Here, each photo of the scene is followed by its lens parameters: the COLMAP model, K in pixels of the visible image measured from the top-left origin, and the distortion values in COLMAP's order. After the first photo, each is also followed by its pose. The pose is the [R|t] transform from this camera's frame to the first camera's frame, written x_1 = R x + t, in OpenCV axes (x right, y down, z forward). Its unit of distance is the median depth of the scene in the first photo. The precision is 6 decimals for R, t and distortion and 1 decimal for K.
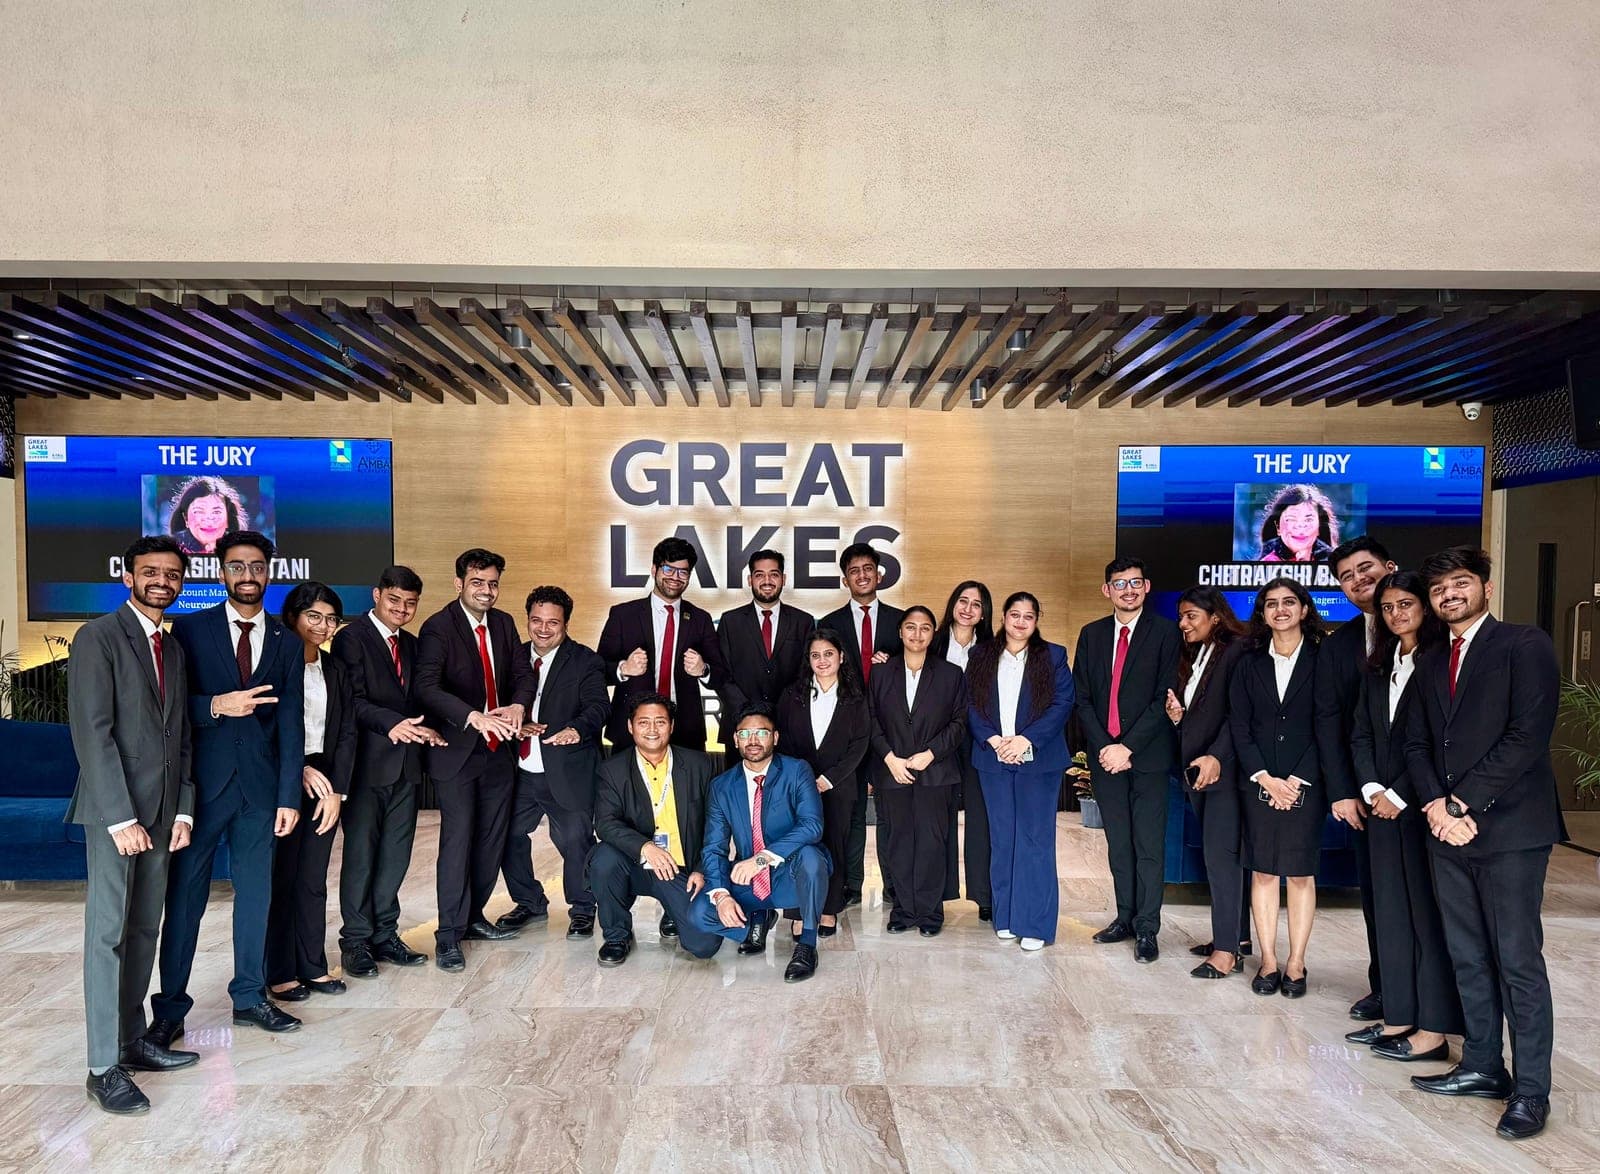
lens RADIAL K [[1372.1, 0, 800.0], [0, 1372.1, 587.0], [0, 0, 1]] dist [0.023533, -0.005867]
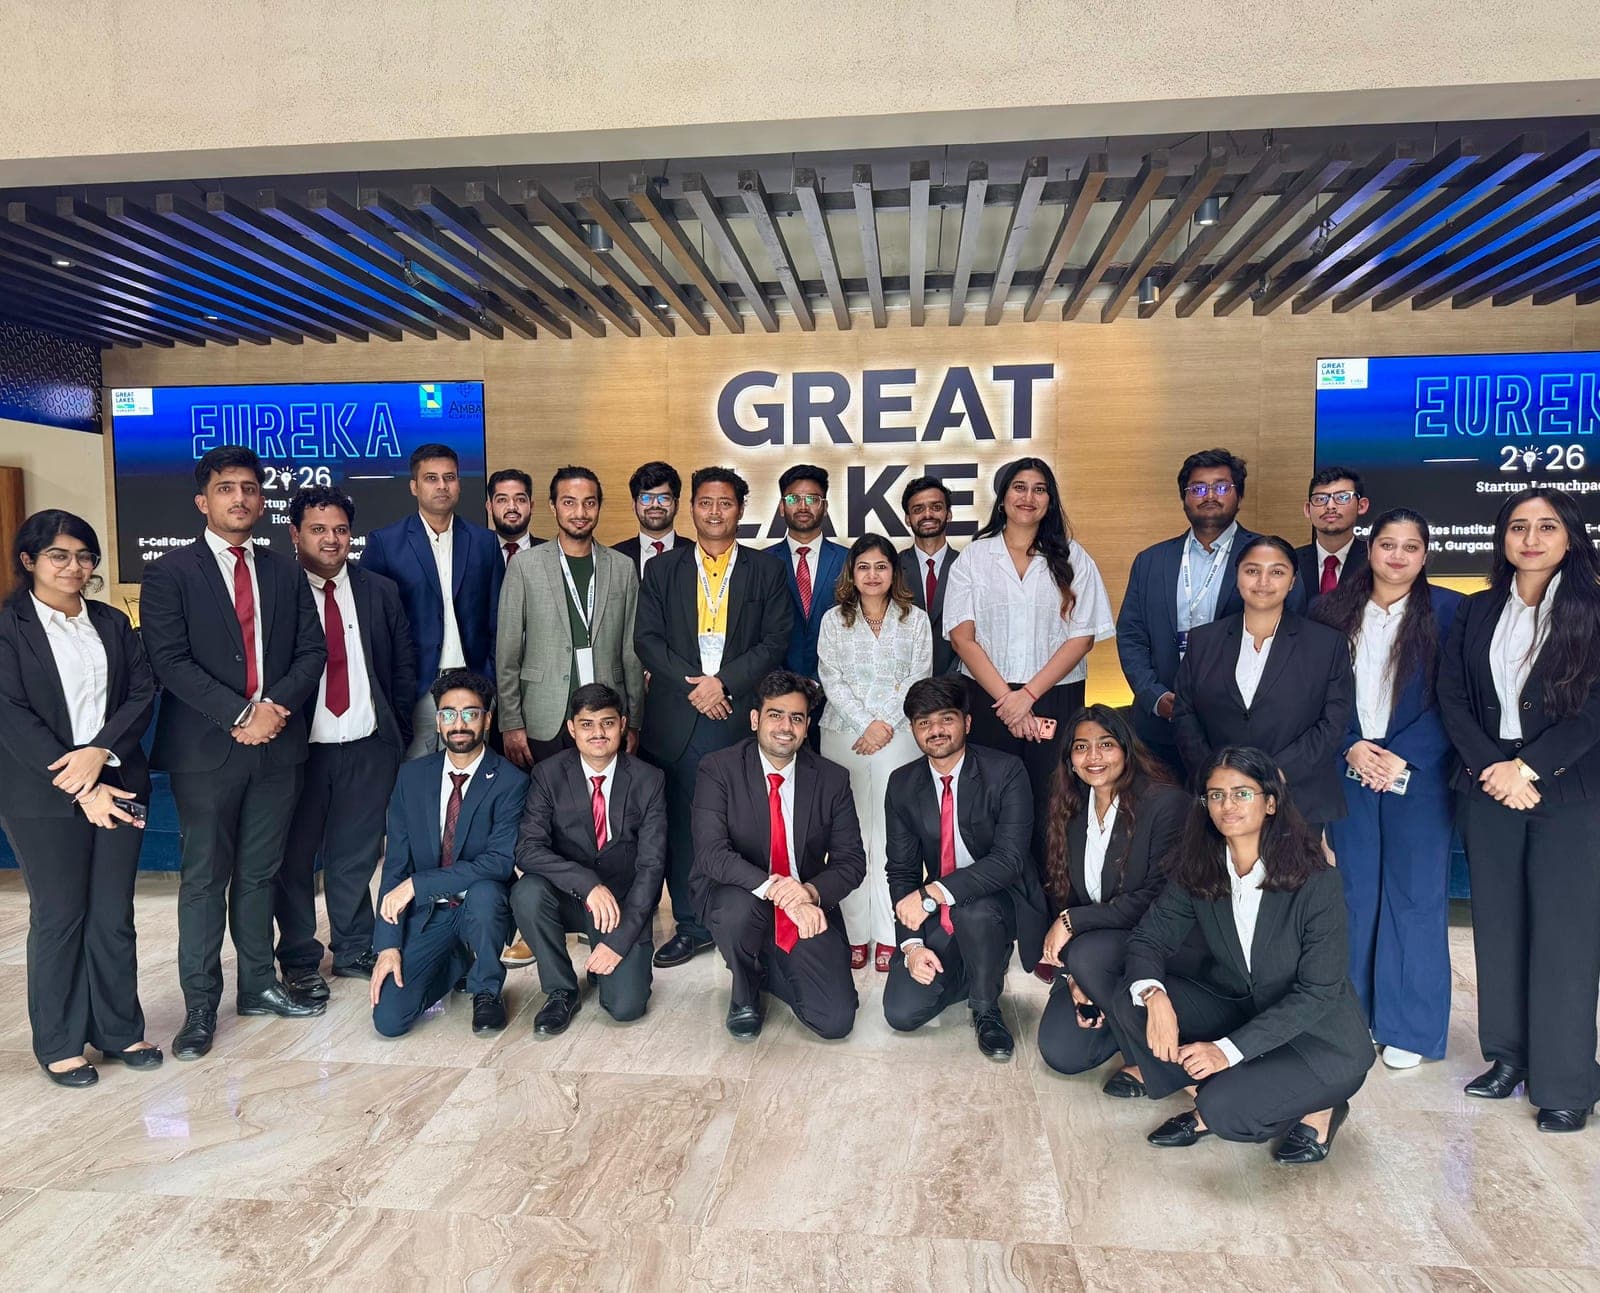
lens RADIAL K [[1276.9, 0, 802.0], [0, 1276.9, 676.1], [0, 0, 1]] dist [0.173411, -0.305728]
pose [[0.995060, -0.003161, -0.099225, -0.001401], [0.012232, 0.995781, 0.090938, 0.013982], [0.098519, -0.091703, 0.990901, 0.171600]]
